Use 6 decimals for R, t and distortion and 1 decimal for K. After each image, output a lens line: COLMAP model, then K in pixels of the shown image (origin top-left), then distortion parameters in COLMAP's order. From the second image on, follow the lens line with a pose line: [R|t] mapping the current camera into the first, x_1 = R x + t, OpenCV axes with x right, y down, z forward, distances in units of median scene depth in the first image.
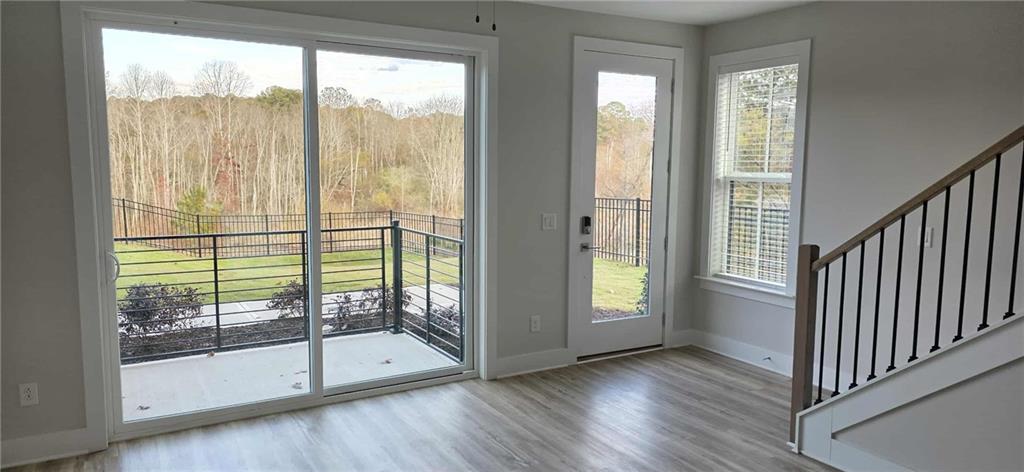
lens RADIAL K [[674.4, 0, 512.0], [0, 674.4, 236.0], [0, 0, 1]] dist [0.046698, -0.003306]
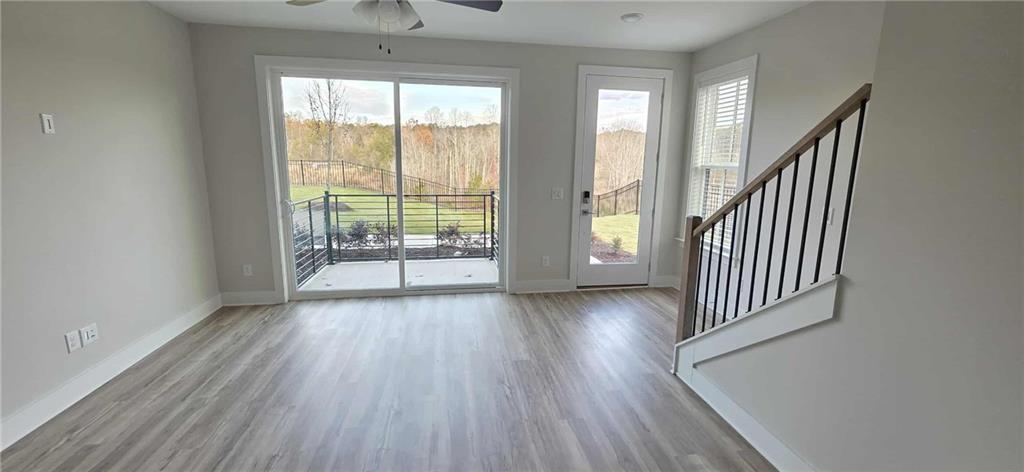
lens RADIAL K [[406.4, 0, 517.3], [0, 406.4, 228.1], [0, 0, 1]] dist [0.000233, -0.000039]
pose [[0.939698, 0.065108, -0.335752, 0.282390], [-0.046245, 0.996885, 0.063884, 0.001417], [0.338865, -0.044505, 0.939782, 0.130249]]
